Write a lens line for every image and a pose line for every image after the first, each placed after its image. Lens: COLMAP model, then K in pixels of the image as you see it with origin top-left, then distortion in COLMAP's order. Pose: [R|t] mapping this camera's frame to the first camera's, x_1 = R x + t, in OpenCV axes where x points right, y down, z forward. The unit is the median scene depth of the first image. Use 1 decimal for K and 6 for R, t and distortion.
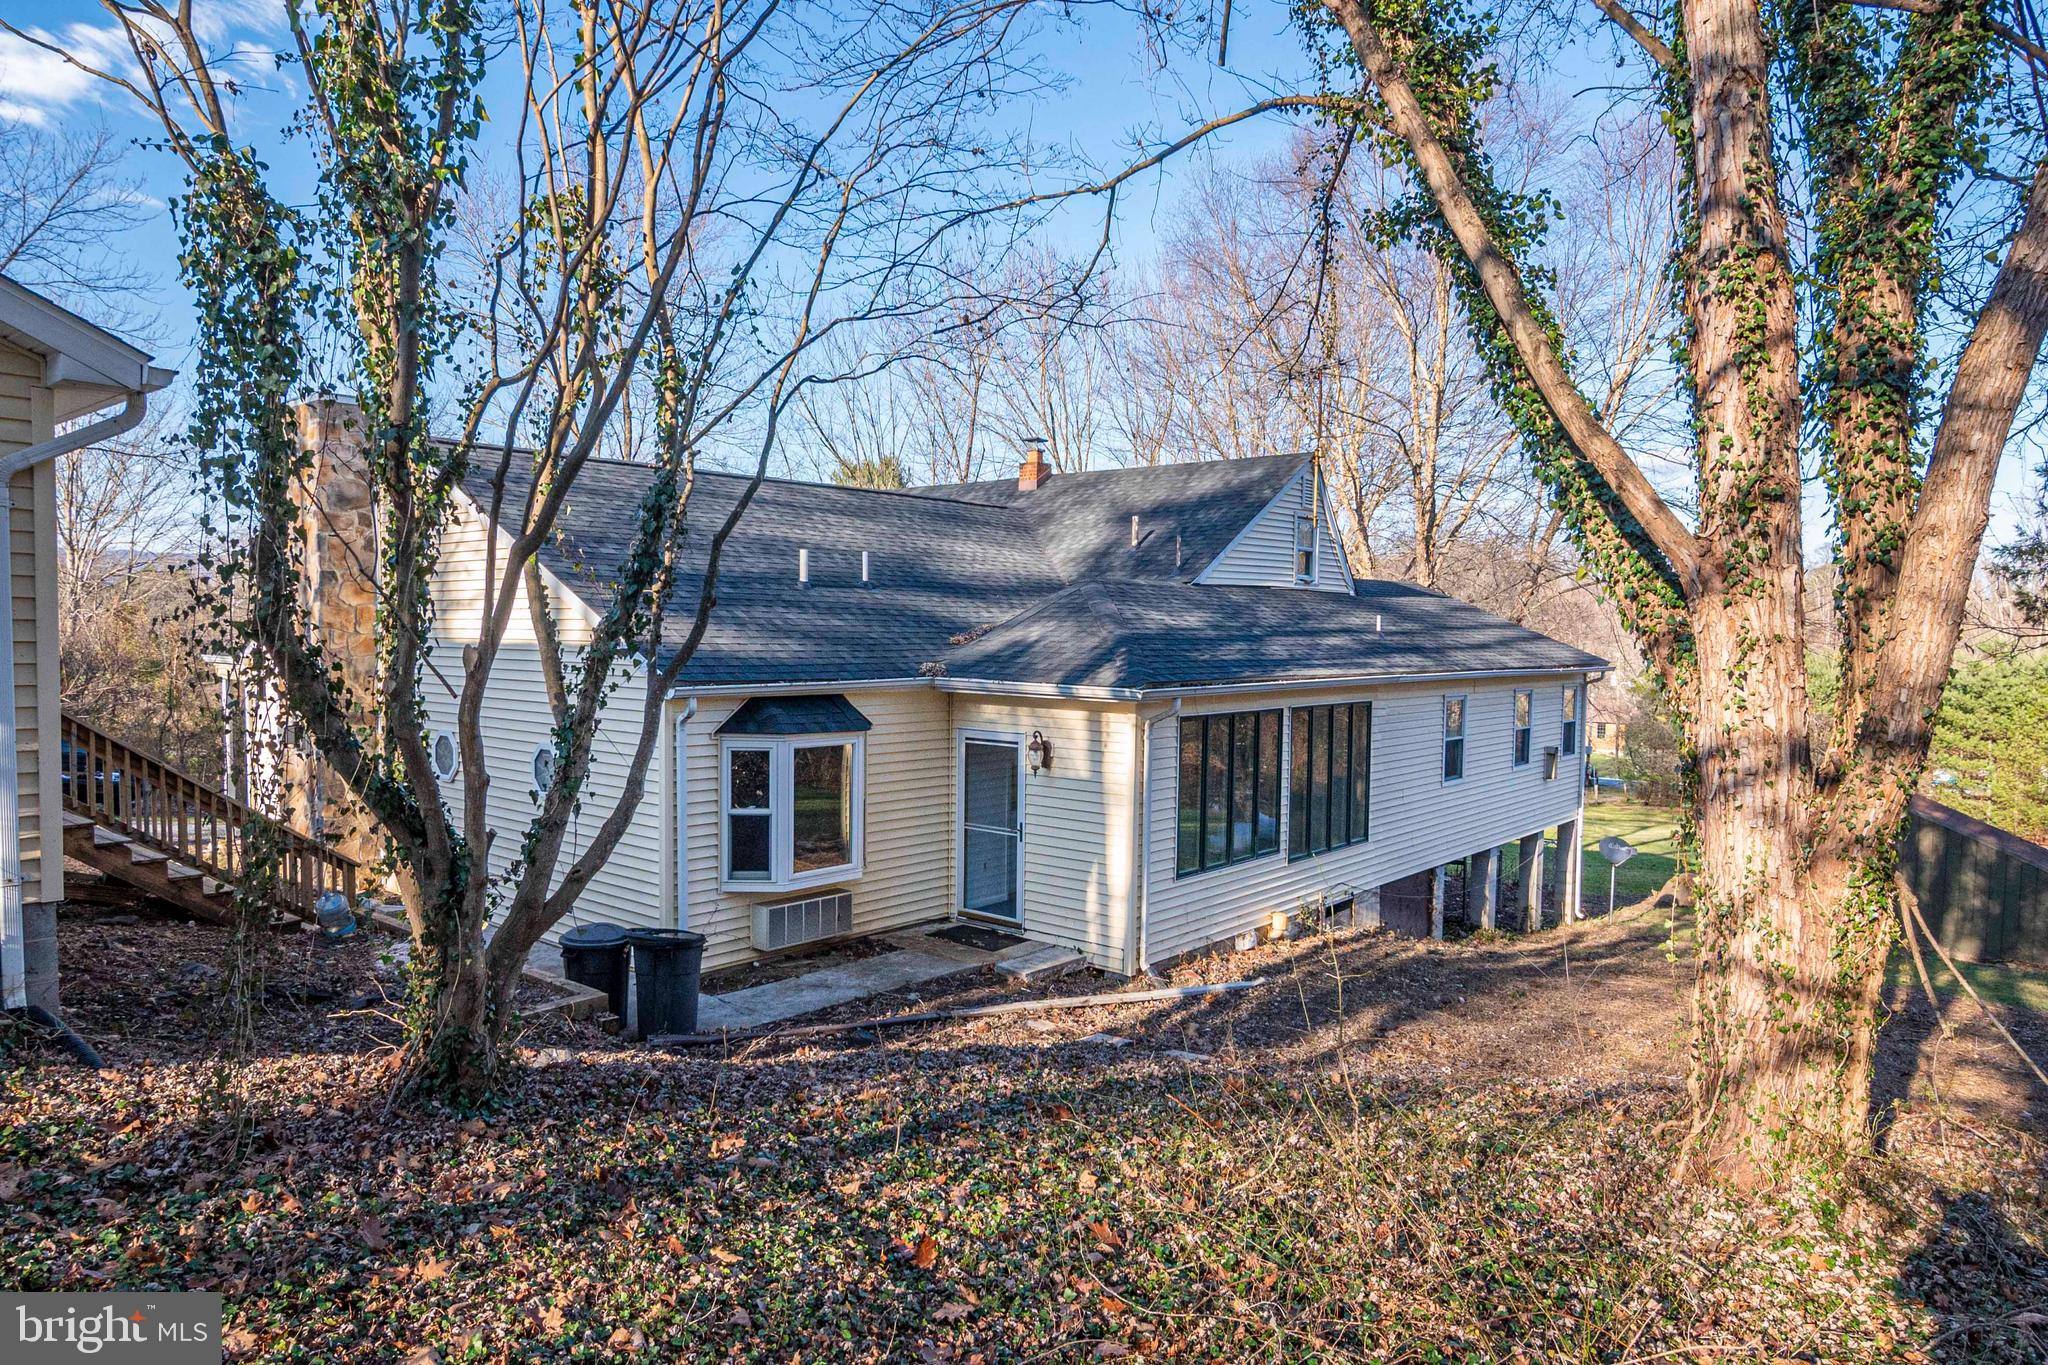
lens RADIAL K [[1268.3, 0, 1001.1], [0, 1268.3, 694.3], [0, 0, 1]] dist [-0.036045, 0.011843]
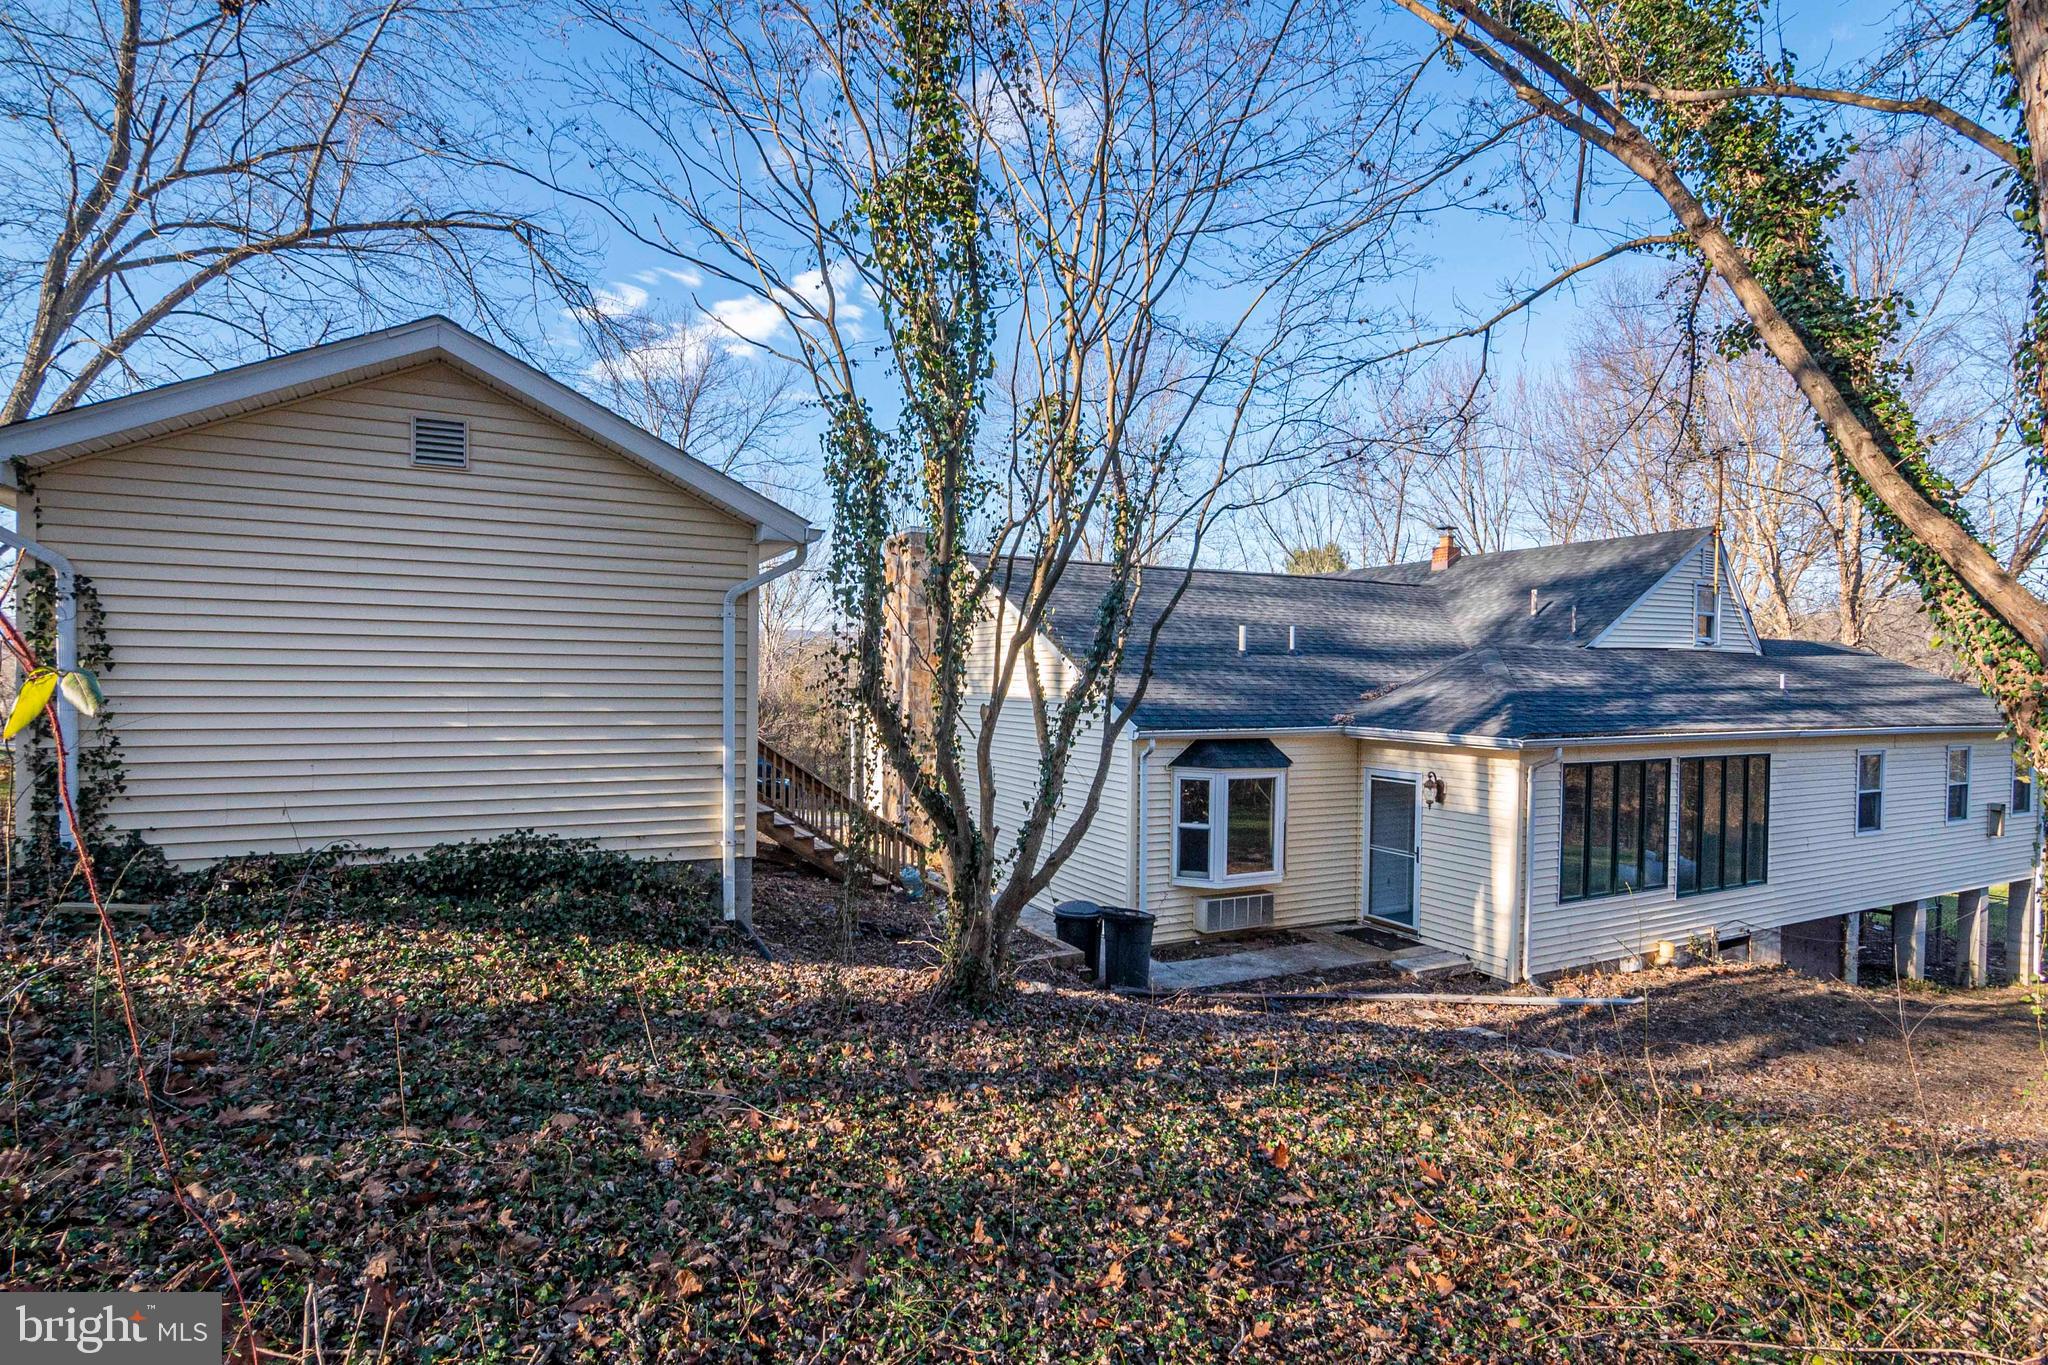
lens RADIAL K [[1007.1, 0, 1017.9], [0, 1007.1, 697.1], [0, 0, 1]] dist [-0.031838, 0.008940]
pose [[0.923042, 0.004995, -0.384666, 0.032267], [-0.019367, 0.999251, -0.033498, -0.002763], [0.384210, 0.038370, 0.922448, -0.041519]]
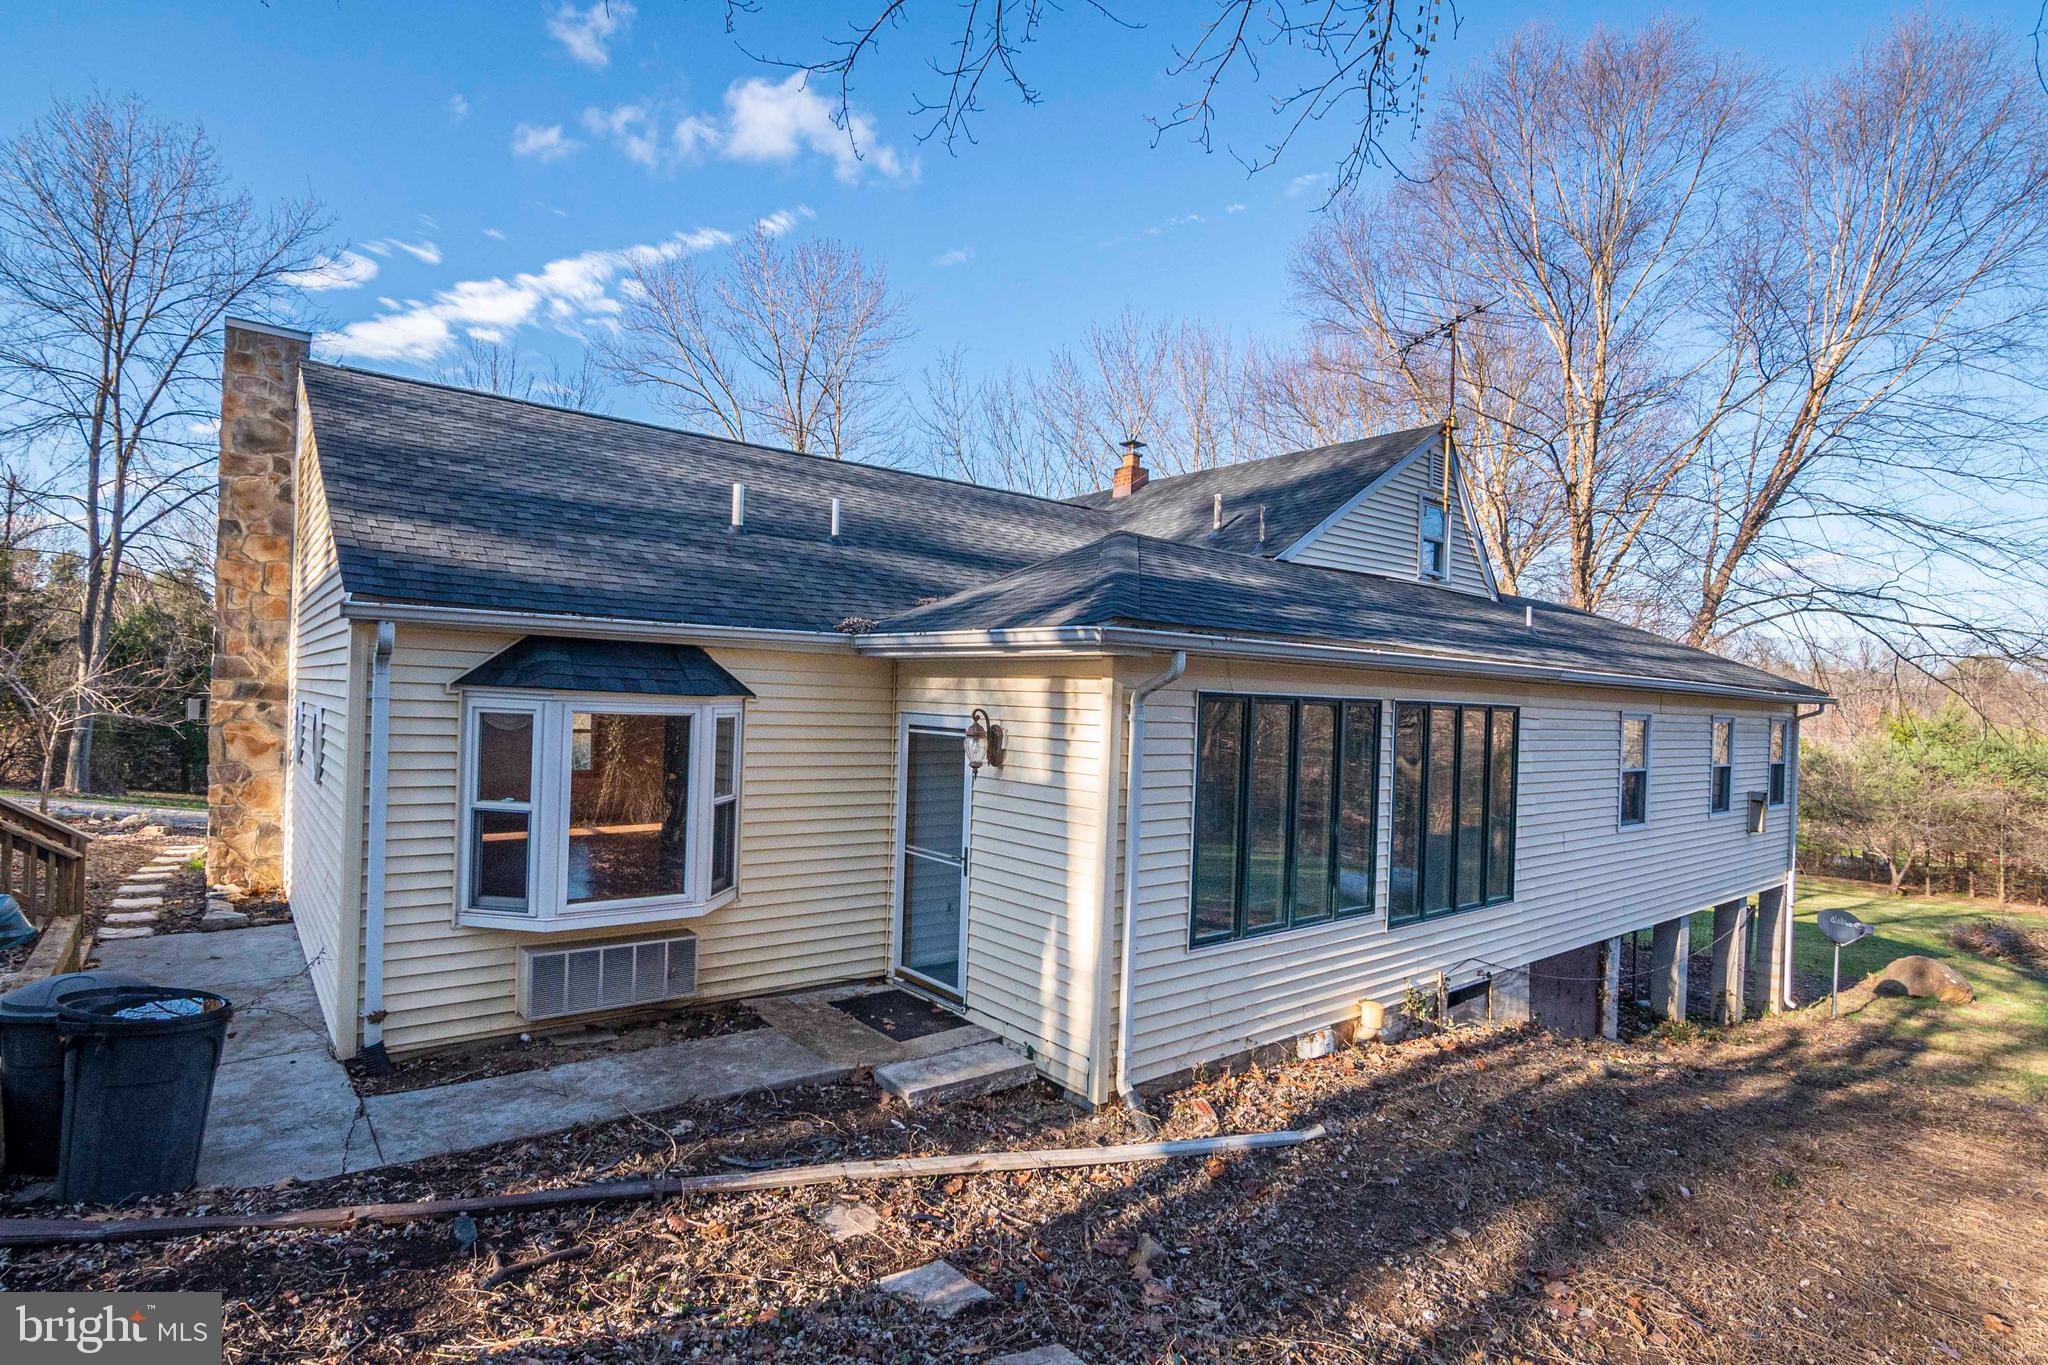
lens RADIAL K [[1001.9, 0, 1012.6], [0, 1001.9, 691.1], [0, 0, 1]] dist [-0.028456, 0.006535]
pose [[0.982557, 0.019294, -0.184959, 0.145642], [-0.031153, 0.997625, -0.061426, 0.052290], [0.183335, 0.066116, 0.980825, 0.496326]]
